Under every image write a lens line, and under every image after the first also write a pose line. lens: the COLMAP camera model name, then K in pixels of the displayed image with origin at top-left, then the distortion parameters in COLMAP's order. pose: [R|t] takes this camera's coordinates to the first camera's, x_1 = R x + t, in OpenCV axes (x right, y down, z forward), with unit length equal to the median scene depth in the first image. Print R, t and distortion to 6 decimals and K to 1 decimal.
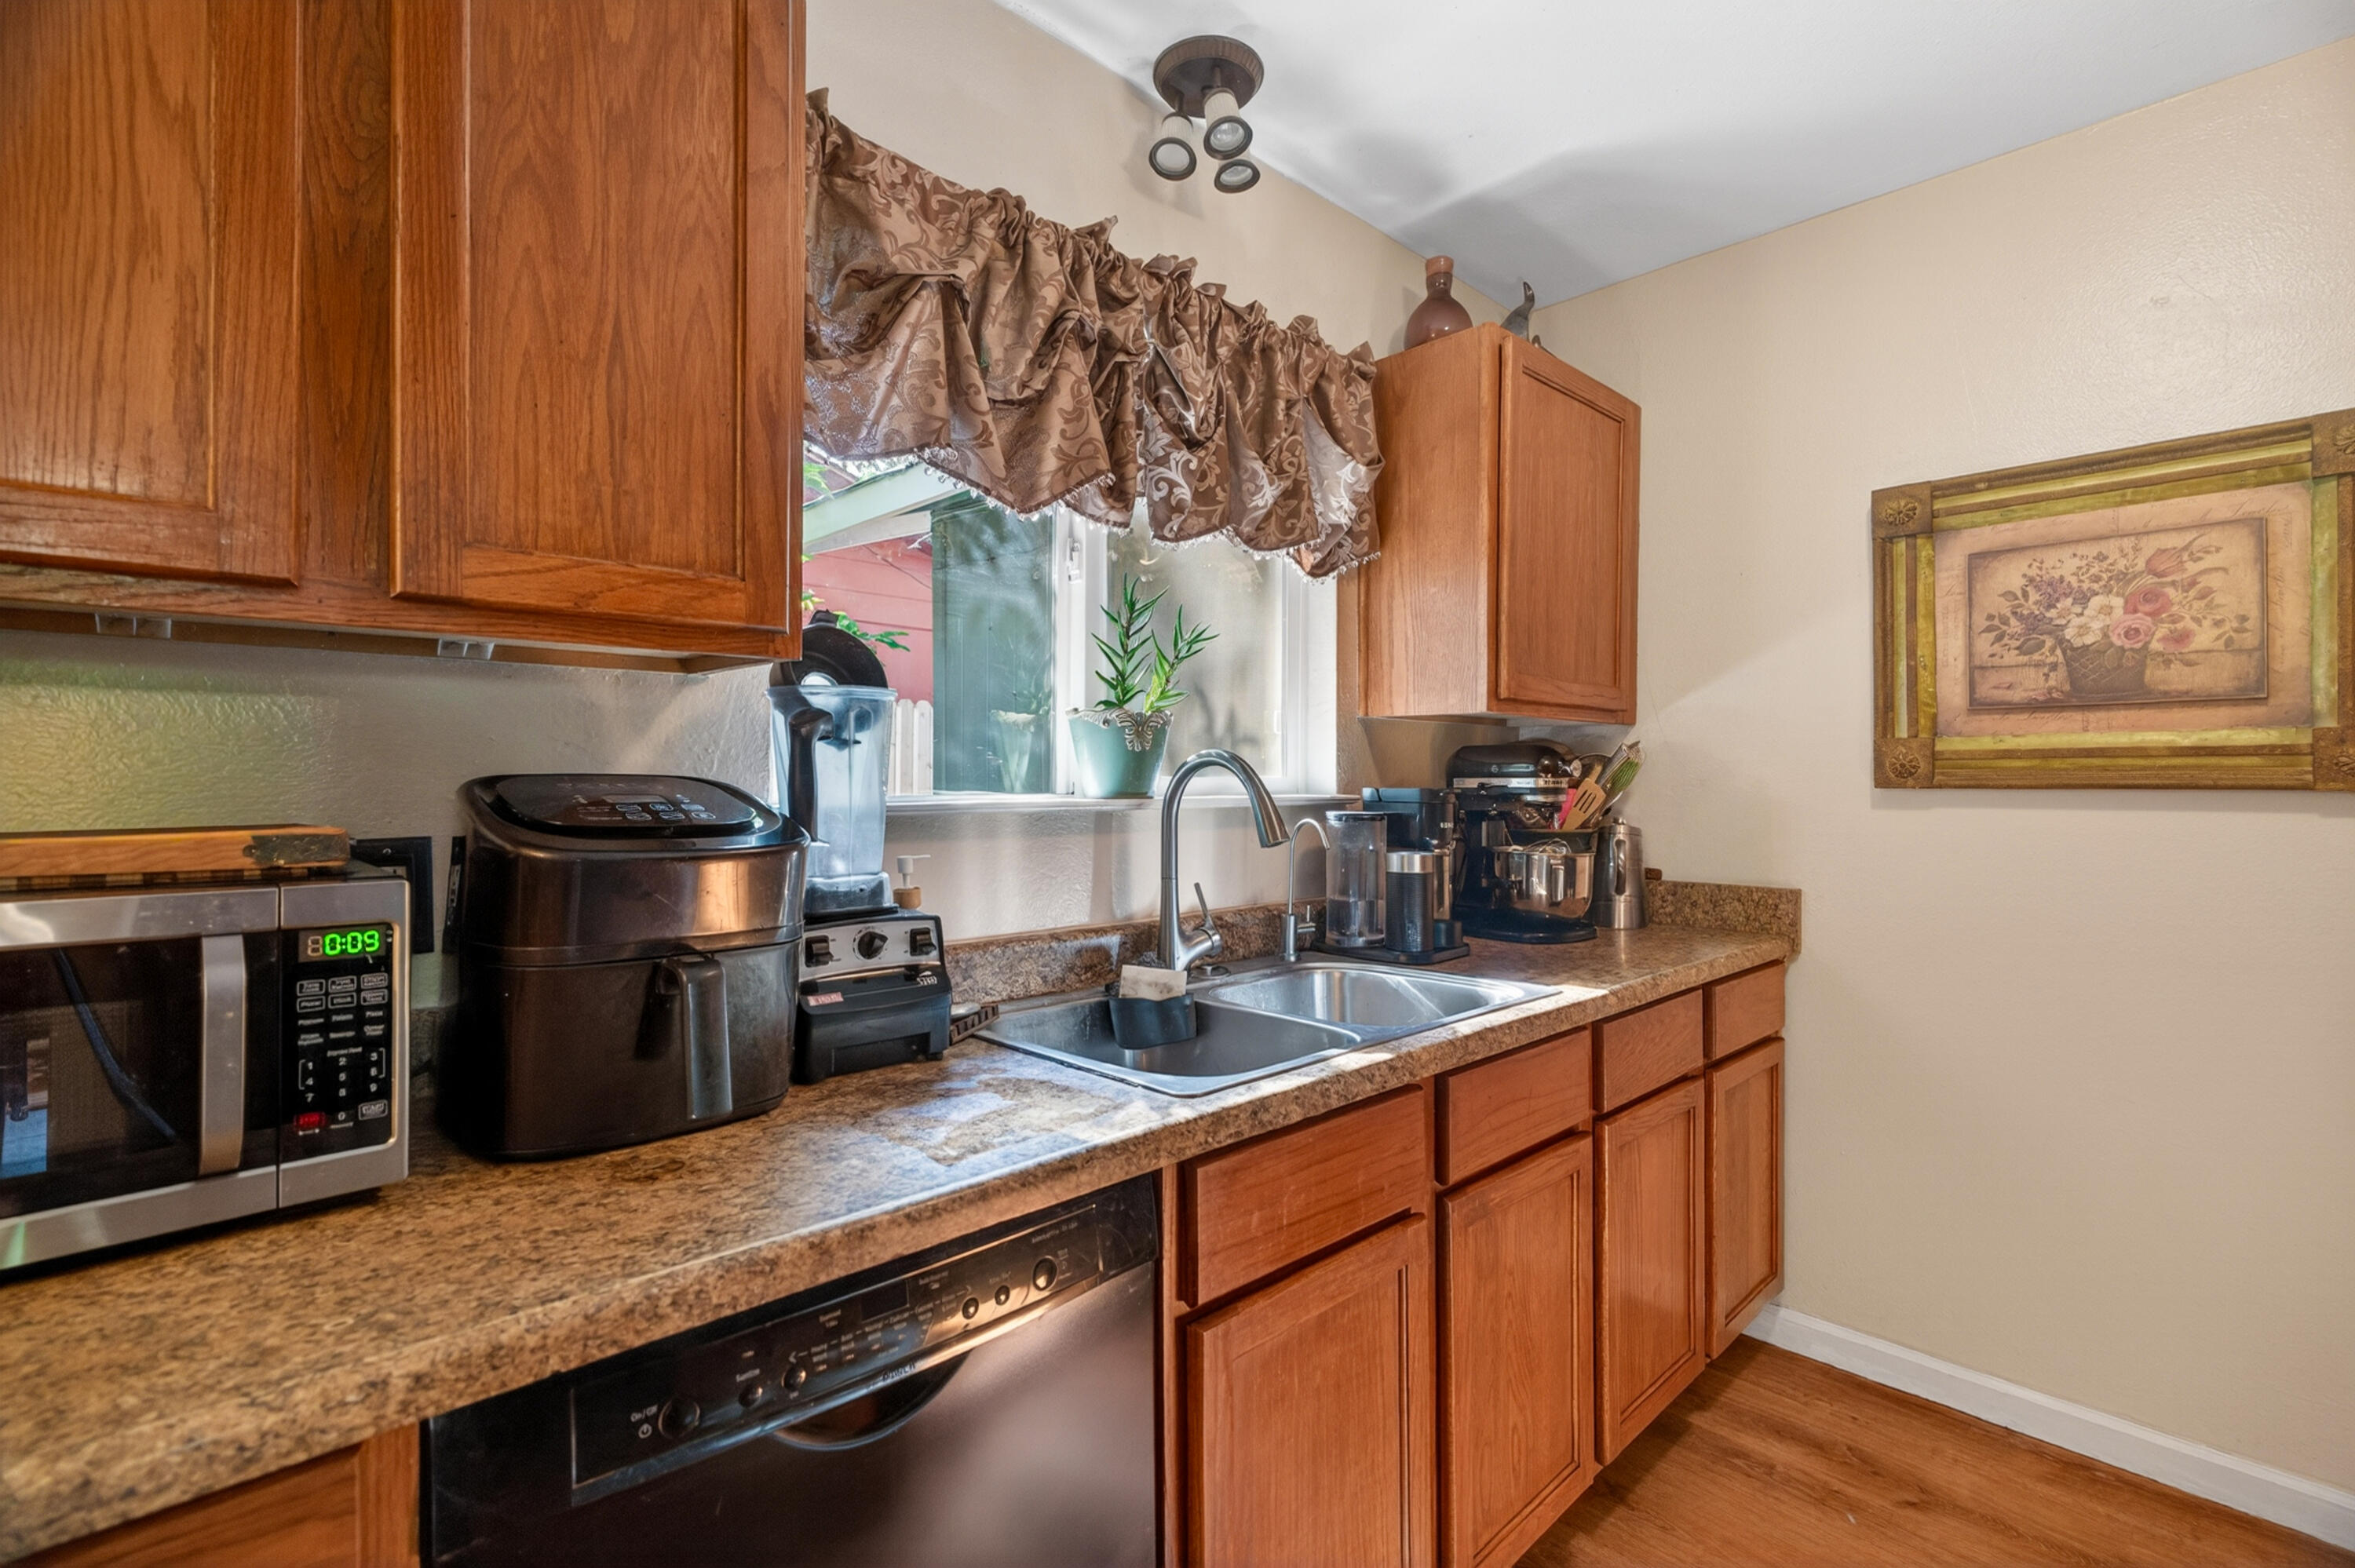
lens RADIAL K [[1070.5, 0, 1174.6], [0, 1070.5, 784.9], [0, 0, 1]] dist [-0.001477, -0.000378]
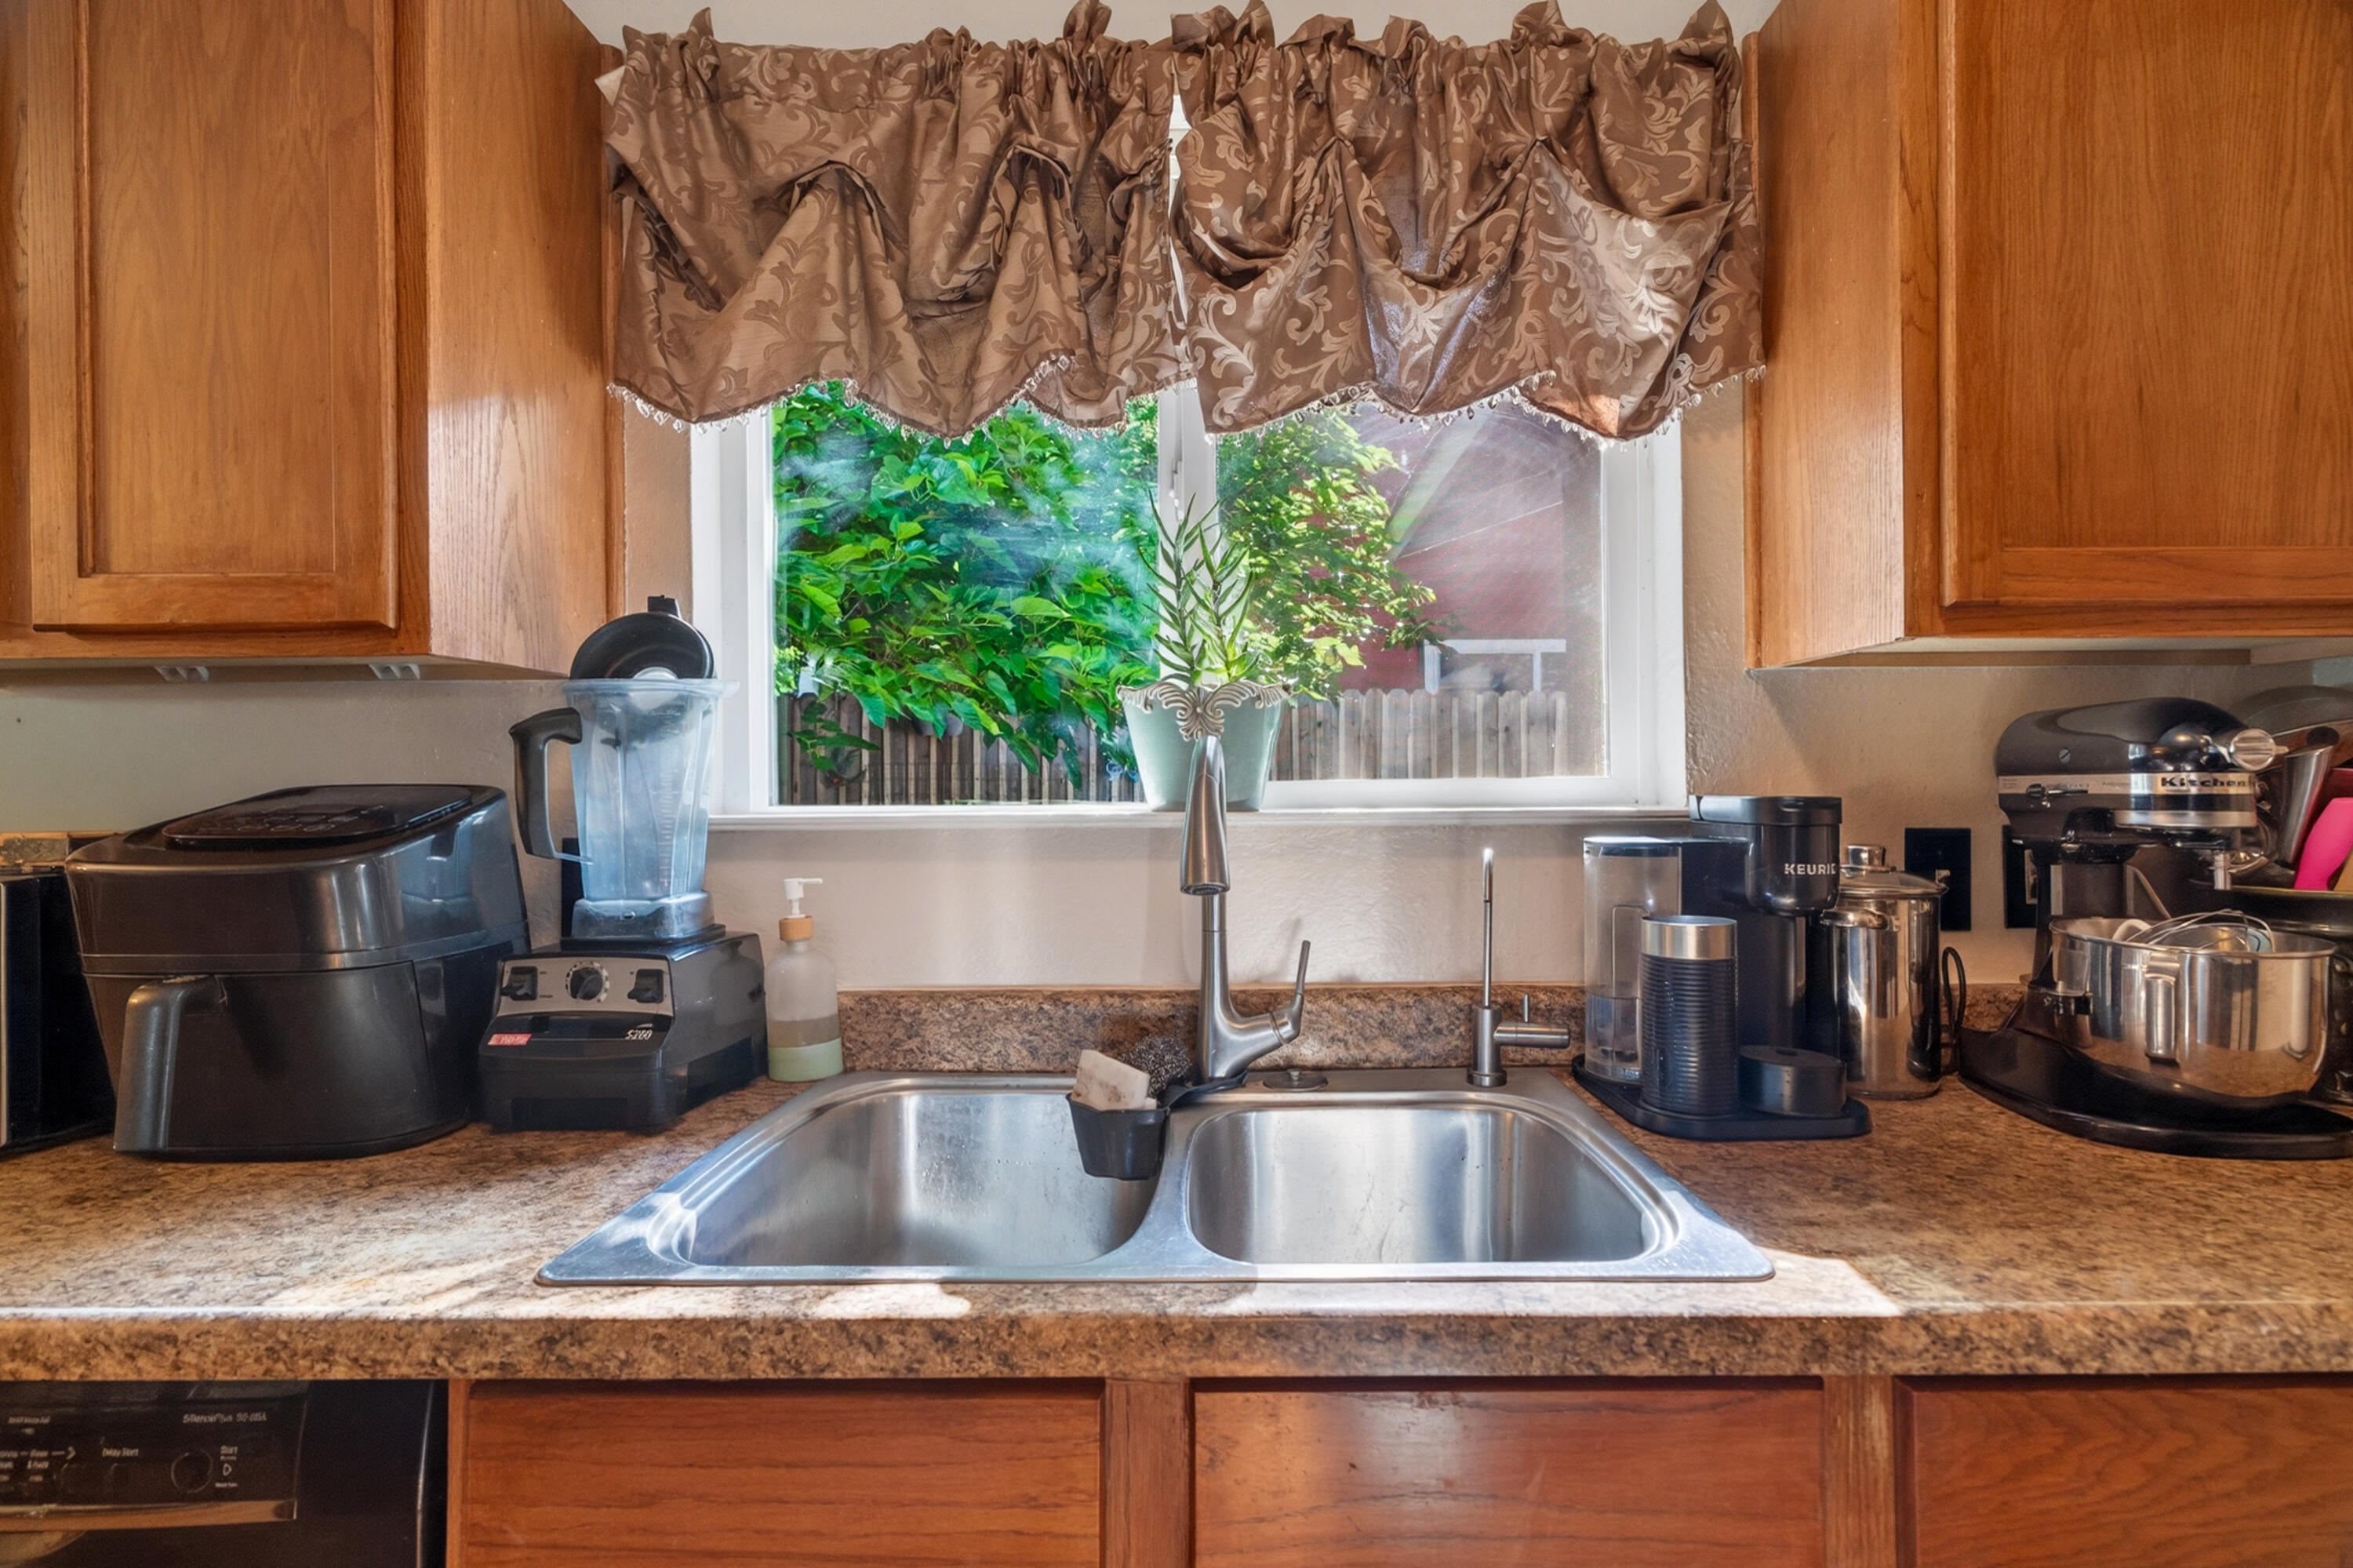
lens RADIAL K [[1093.7, 0, 1178.1], [0, 1093.7, 791.1], [0, 0, 1]] dist [-0.005893, -0.000546]
pose [[0.719373, -0.003933, -0.694613, 0.458328], [0.003247, 0.999992, -0.002300, 0.000494], [0.694616, -0.000601, 0.719380, 0.490459]]
